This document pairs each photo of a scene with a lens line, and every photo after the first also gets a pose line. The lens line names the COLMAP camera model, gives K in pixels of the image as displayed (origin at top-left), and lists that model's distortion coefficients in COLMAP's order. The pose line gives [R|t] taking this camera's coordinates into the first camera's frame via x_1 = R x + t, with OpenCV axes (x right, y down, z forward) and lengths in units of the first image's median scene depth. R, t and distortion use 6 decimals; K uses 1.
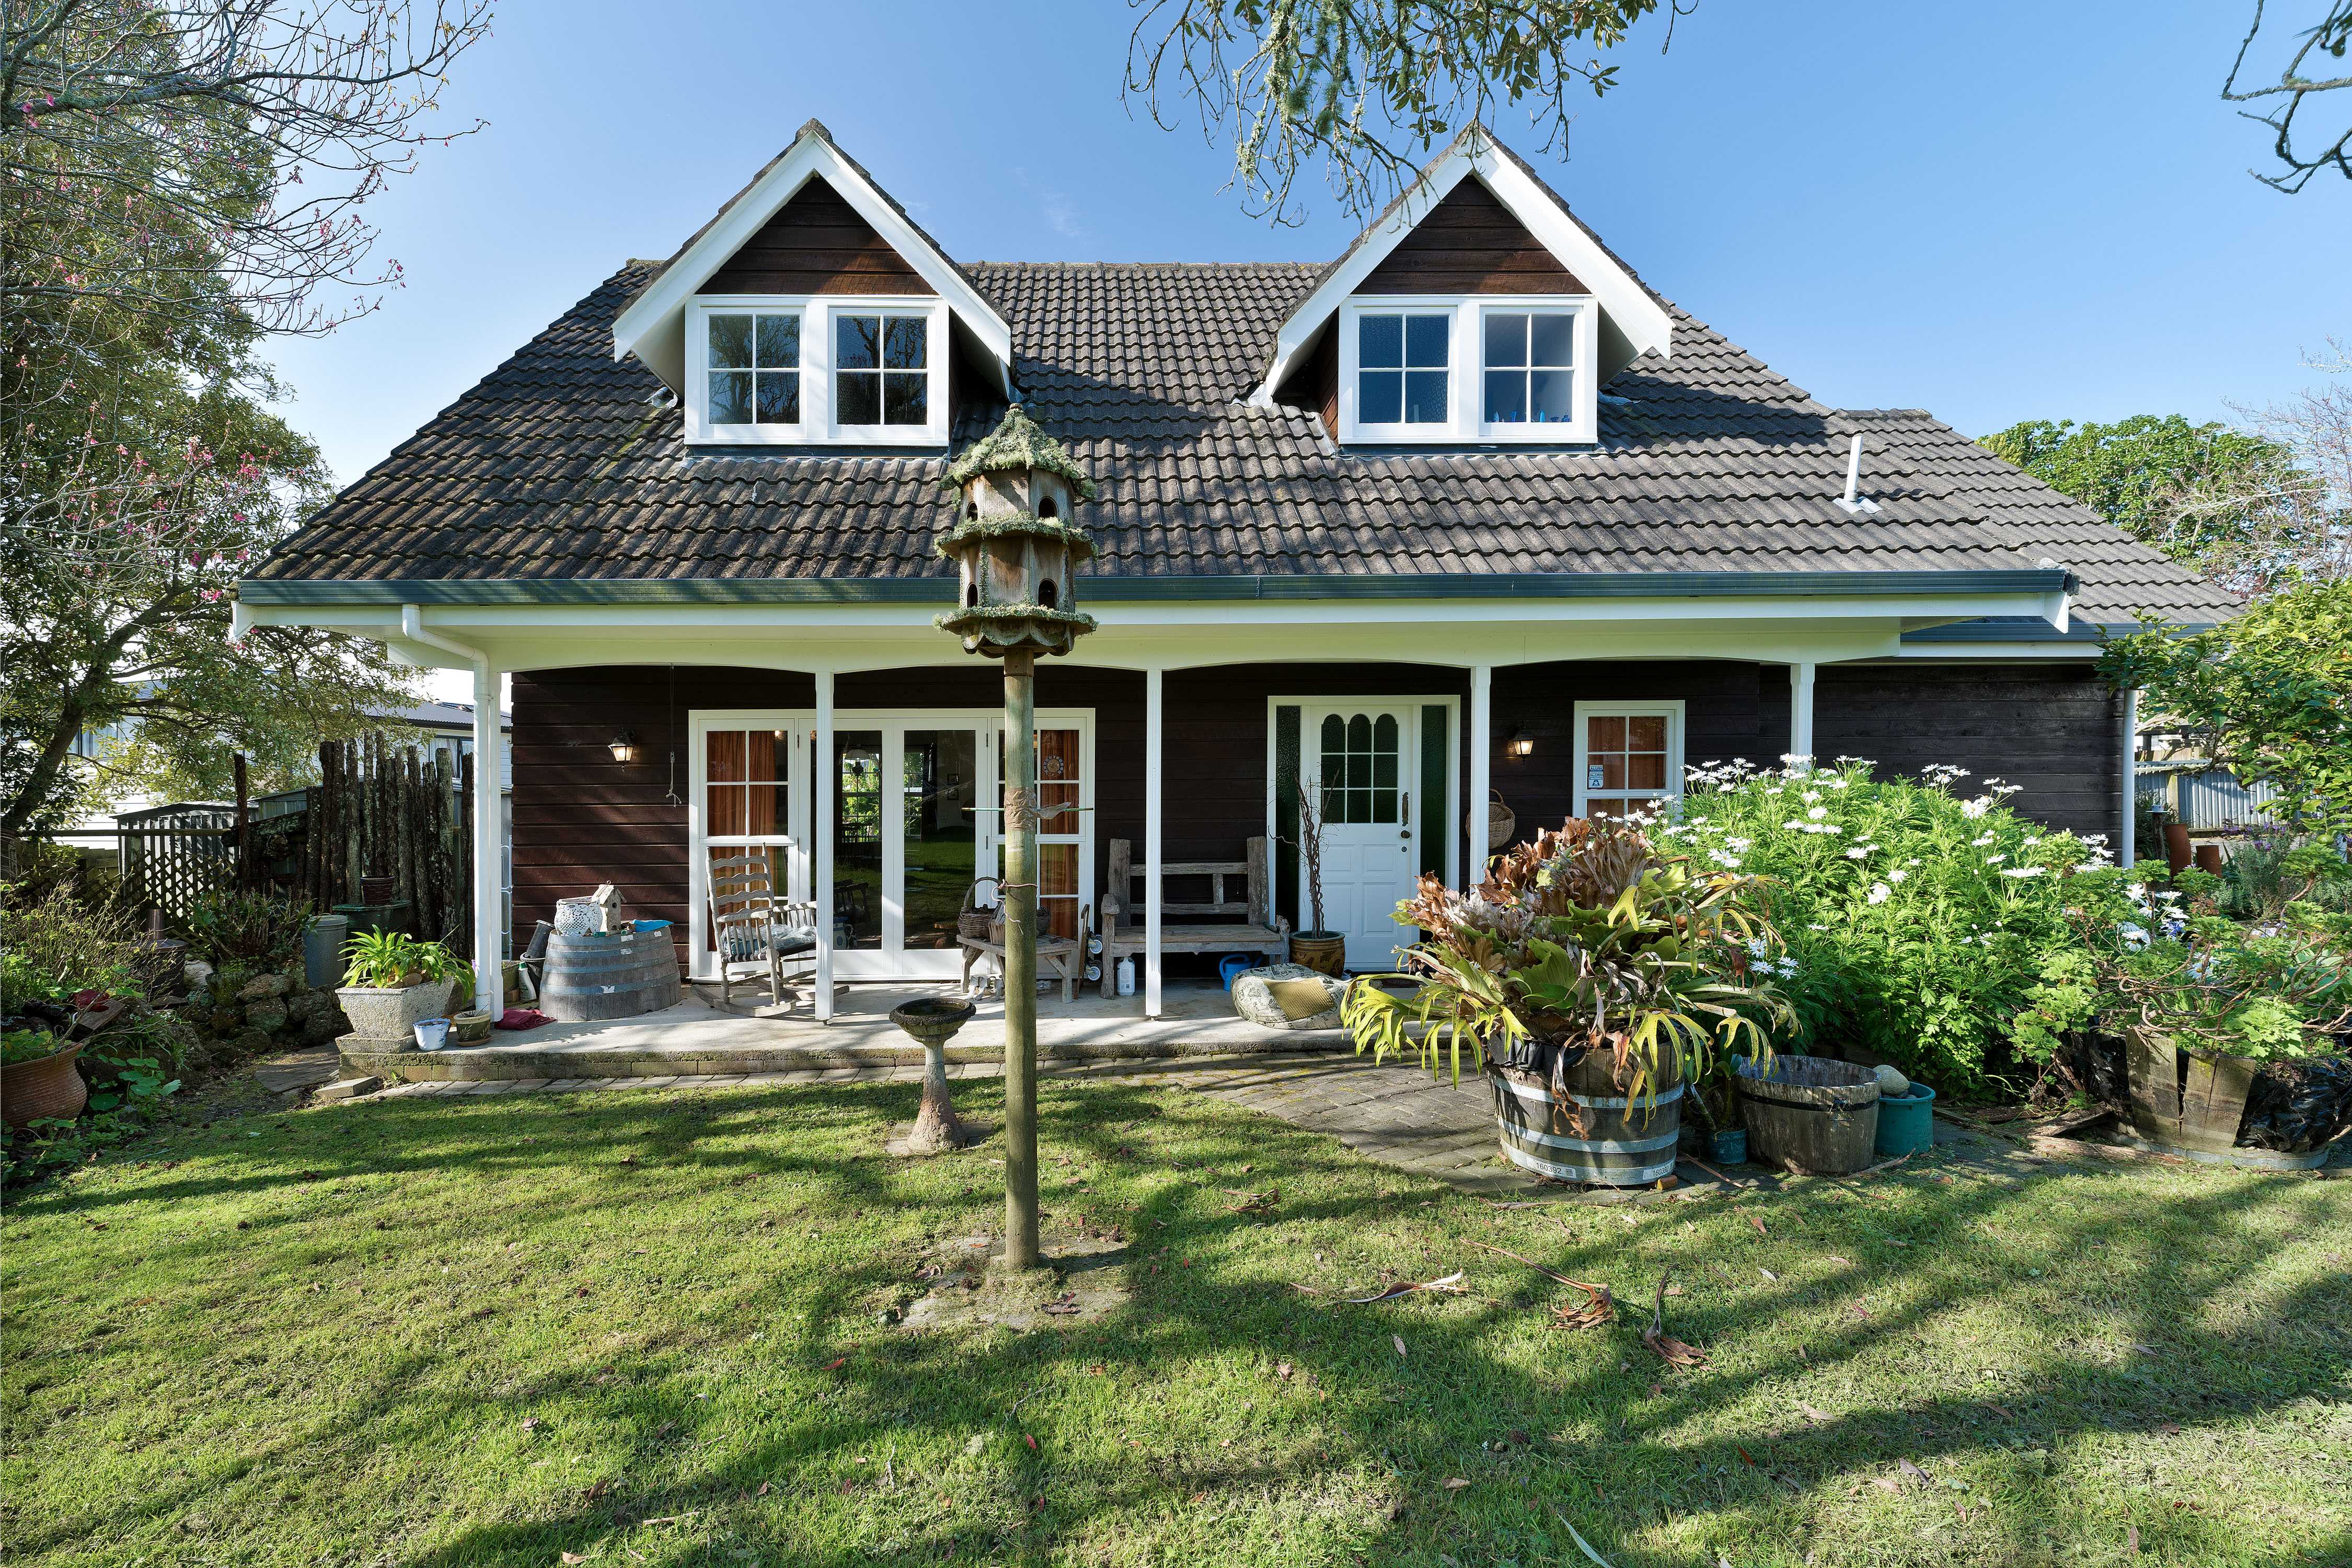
lens RADIAL K [[975.6, 0, 1085.9], [0, 975.6, 801.0], [0, 0, 1]] dist [0.003115, -0.000414]
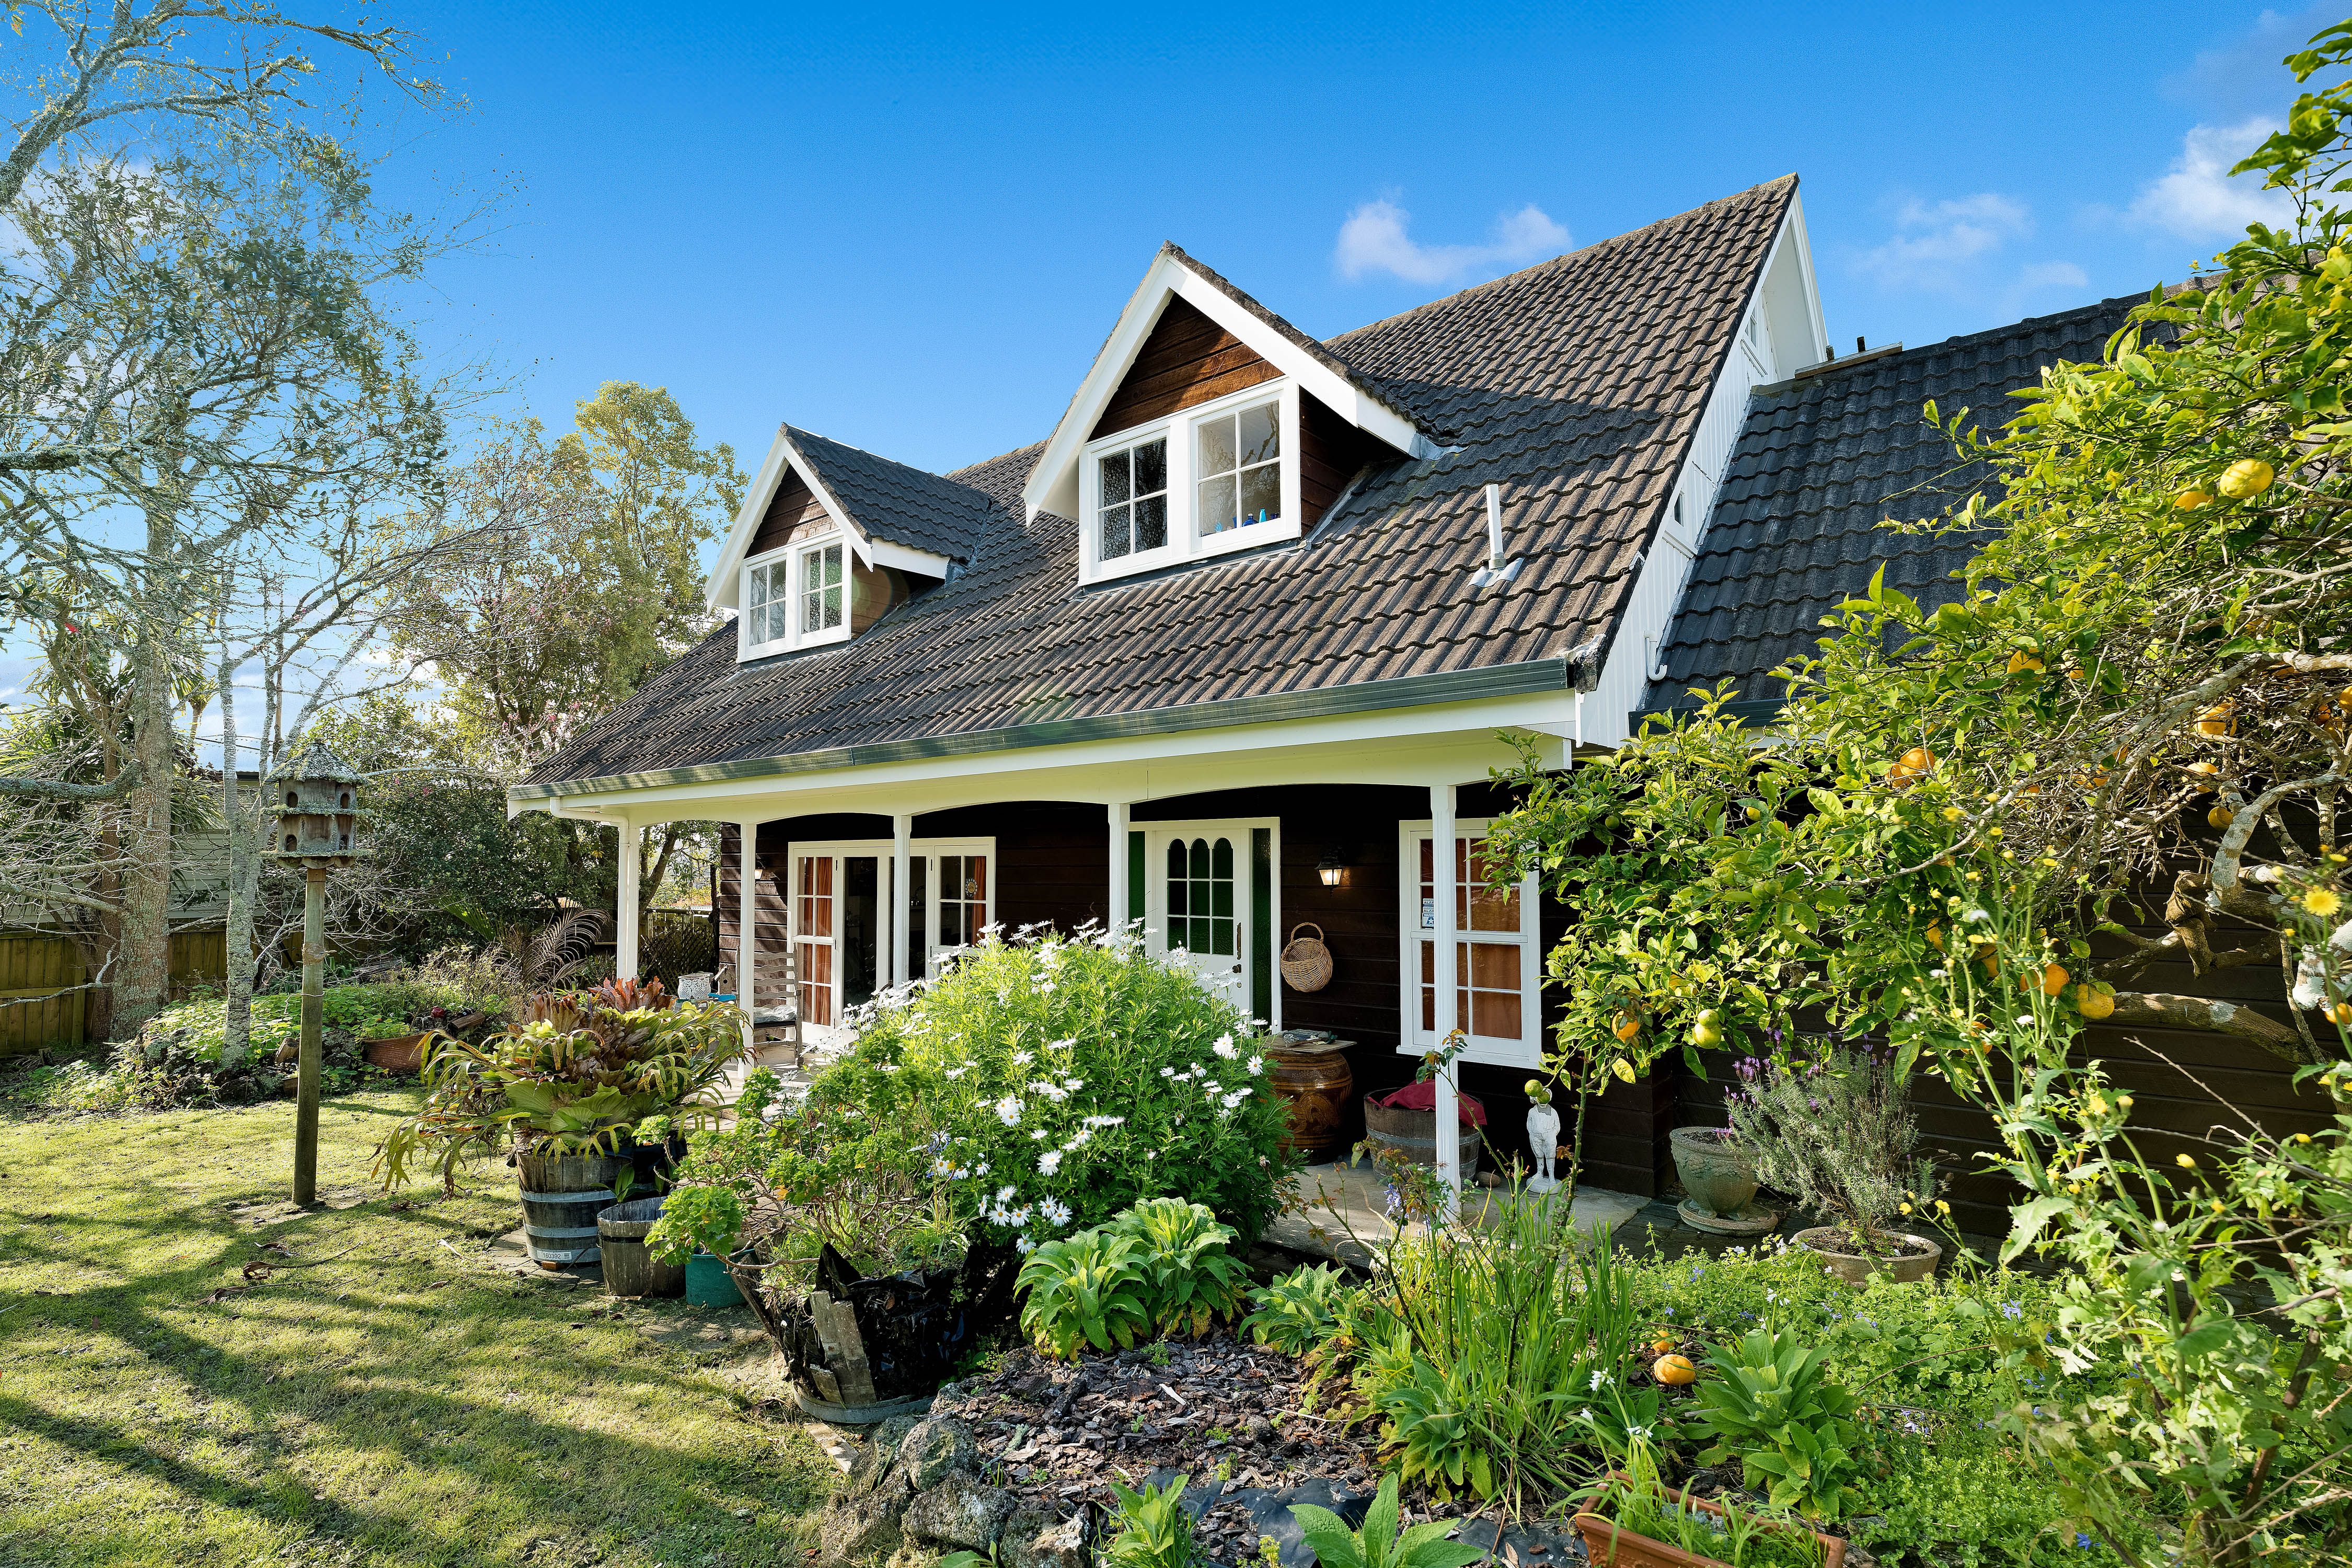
lens RADIAL K [[1118.8, 0, 1167.4], [0, 1118.8, 824.4], [0, 0, 1]] dist [0.001496, -0.000244]
pose [[0.768351, -0.014711, -0.639860, 1.046815], [-0.007729, 0.999450, -0.032260, -0.073873], [0.639982, 0.029733, 0.767814, 0.154455]]
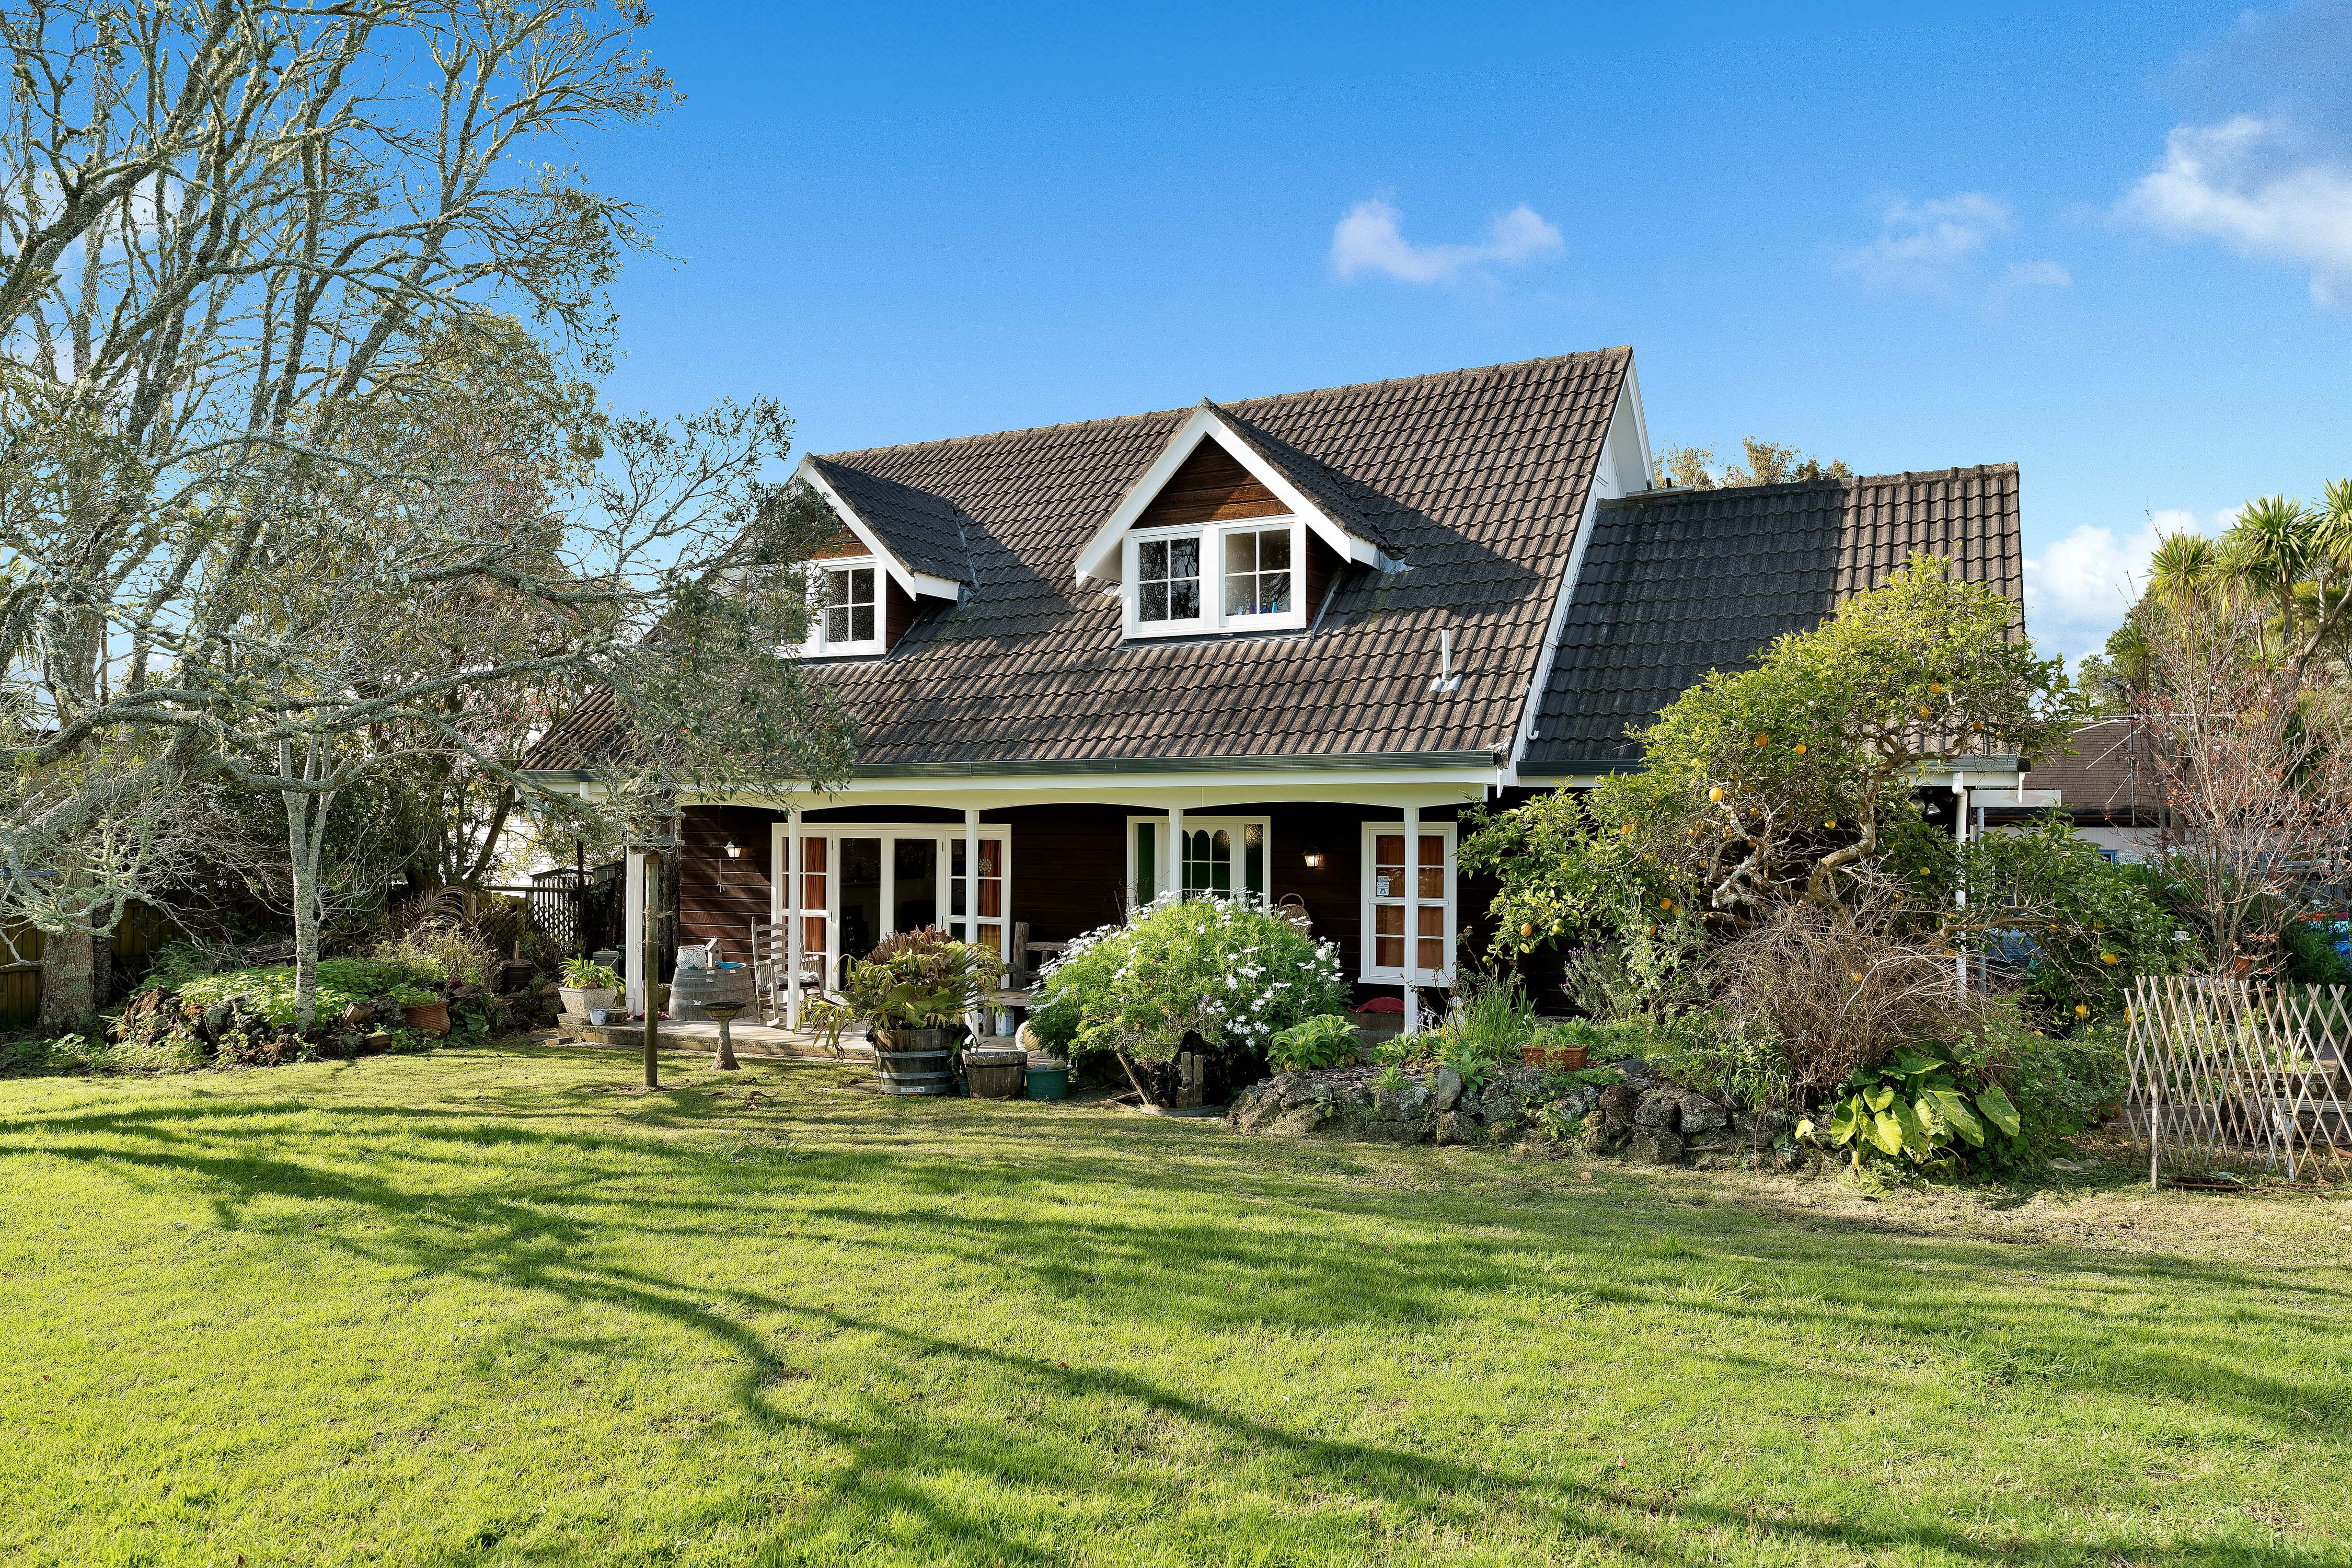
lens RADIAL K [[1619.4, 0, 1172.3], [0, 1619.4, 804.7], [0, 0, 1]] dist [0.001220, -0.002169]
pose [[0.886188, 0.008487, -0.463247, 1.319956], [-0.016370, 0.999782, -0.012998, -0.102879], [0.463036, 0.019102, 0.886134, -0.925512]]
